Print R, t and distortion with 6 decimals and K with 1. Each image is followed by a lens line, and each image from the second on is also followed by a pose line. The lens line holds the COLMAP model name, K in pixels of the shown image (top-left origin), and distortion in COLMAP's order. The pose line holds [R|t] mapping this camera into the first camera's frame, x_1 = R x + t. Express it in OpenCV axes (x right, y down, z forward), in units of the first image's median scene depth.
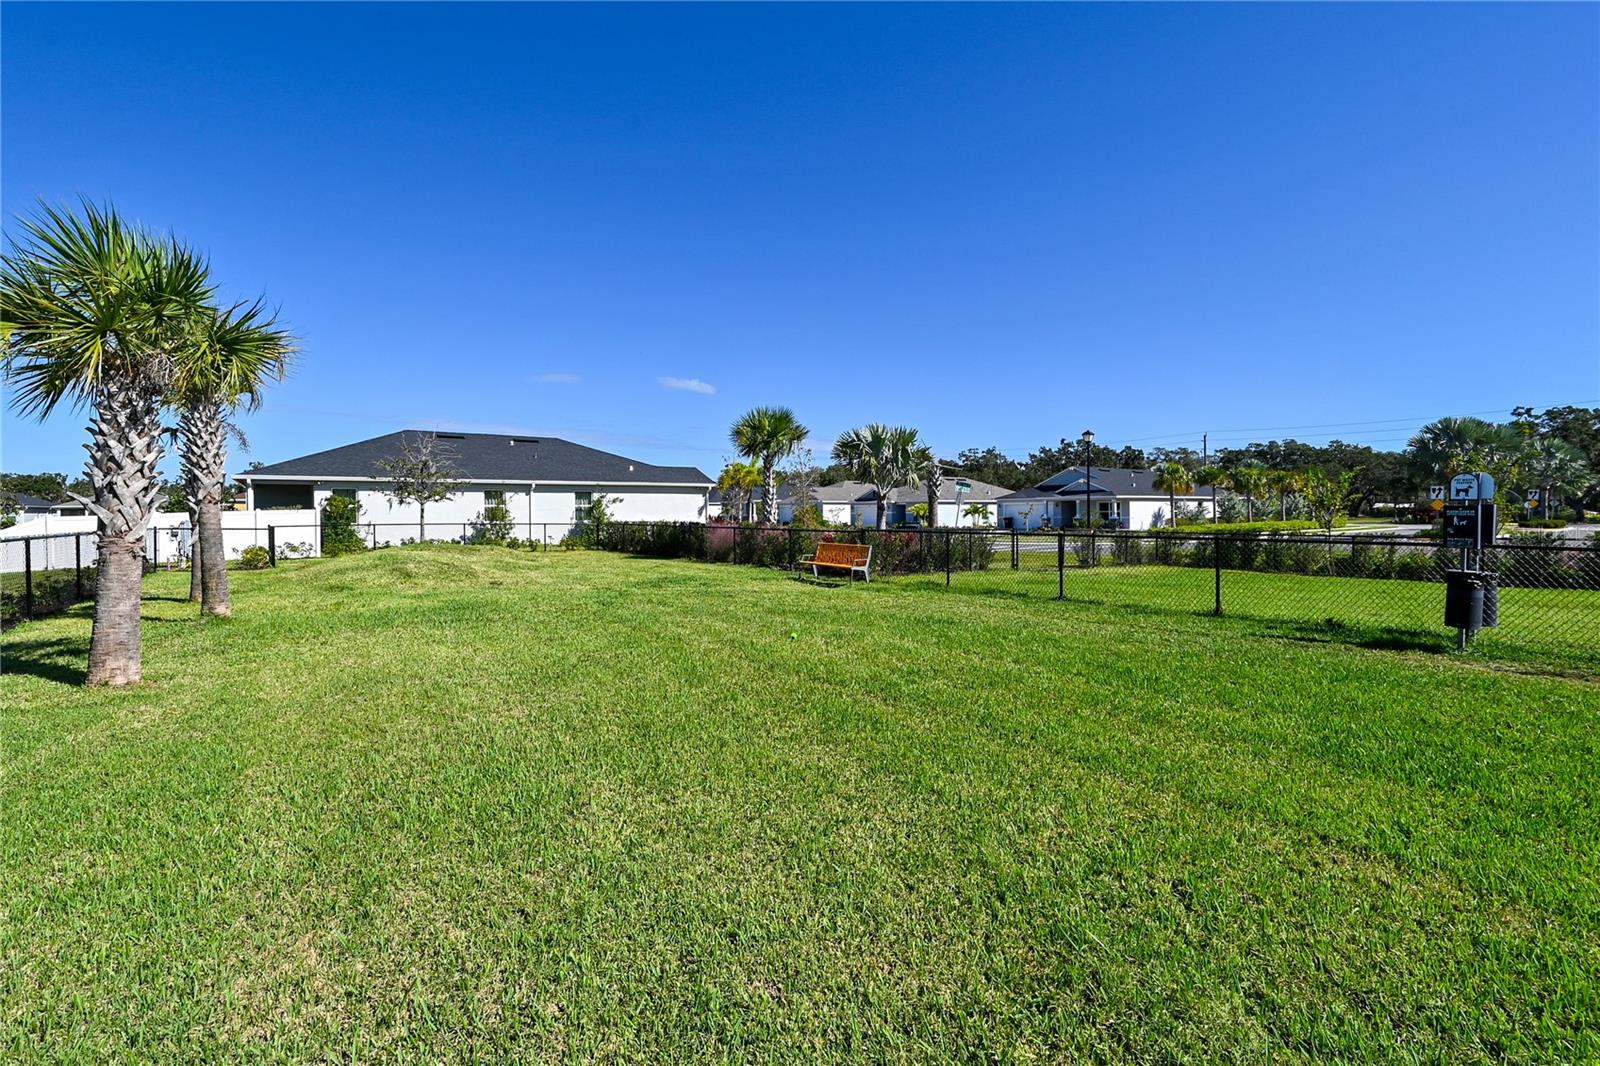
lens RADIAL K [[714.2, 0, 800.0], [0, 714.2, 533.0], [0, 0, 1]] dist [0.000251, -0.000034]
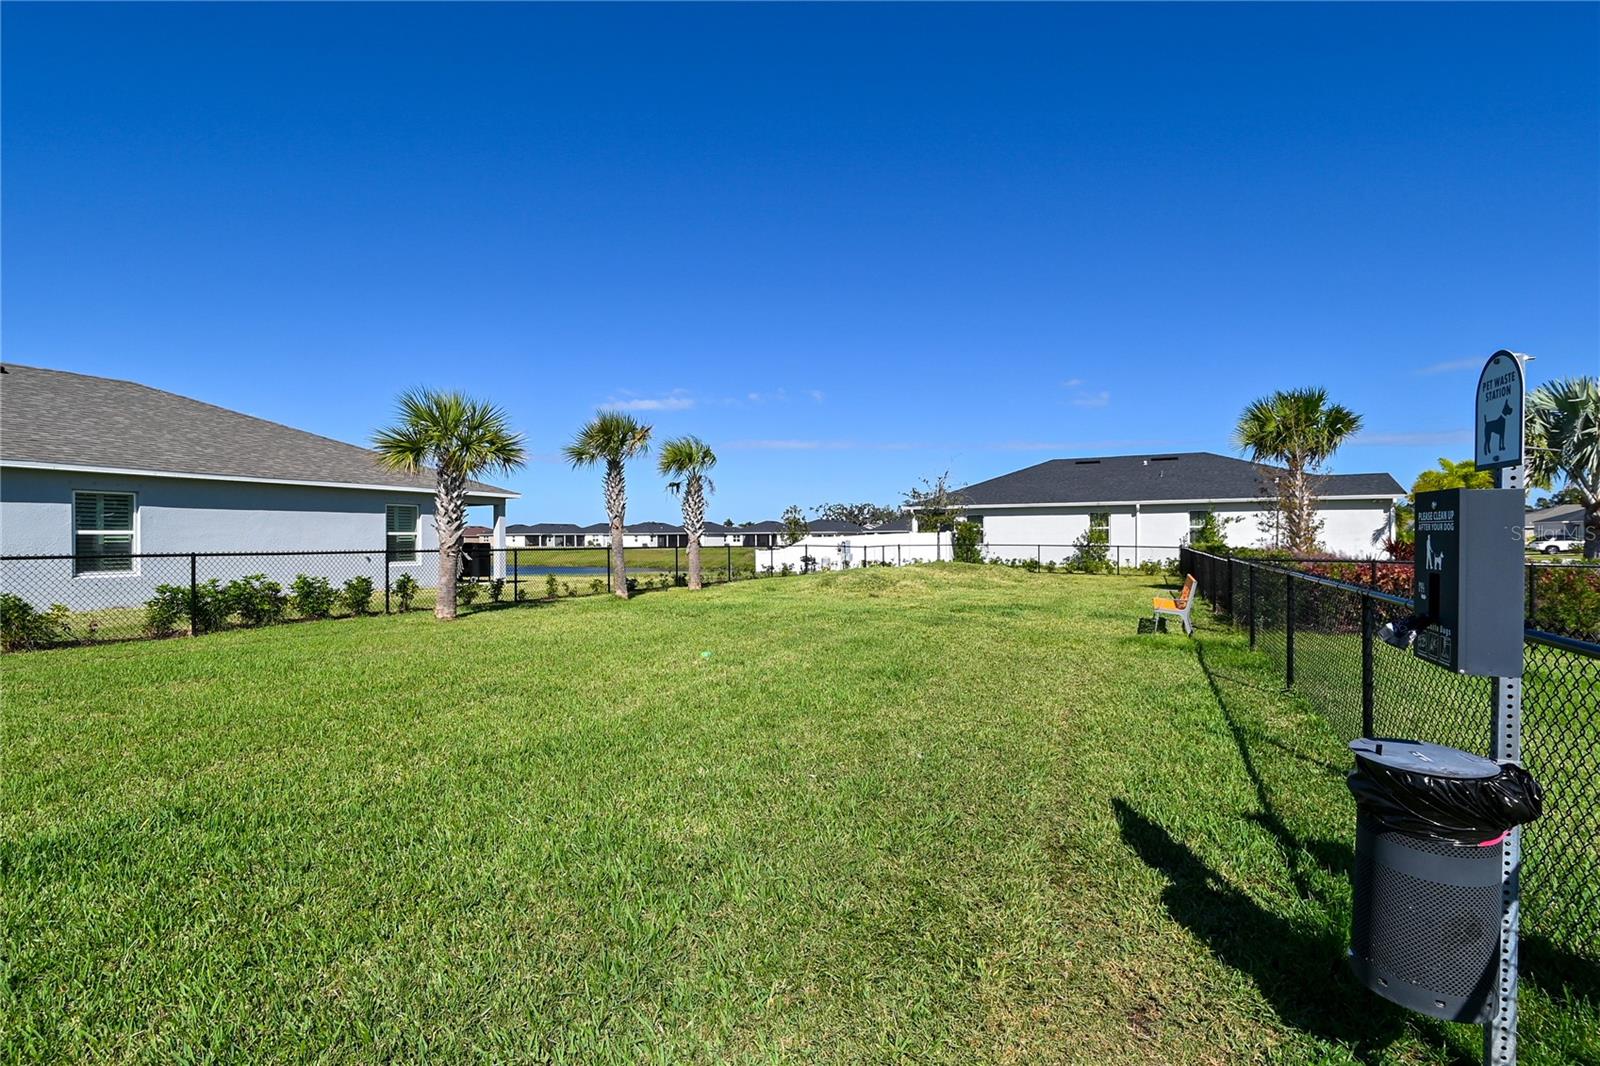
lens RADIAL K [[714.2, 0, 800.0], [0, 714.2, 533.0], [0, 0, 1]] dist [0.000251, -0.000034]
pose [[0.478880, -0.003277, -0.877874, 0.249187], [-0.024598, 0.999550, -0.017150, -0.003787], [0.877536, 0.029806, 0.478584, 0.156443]]
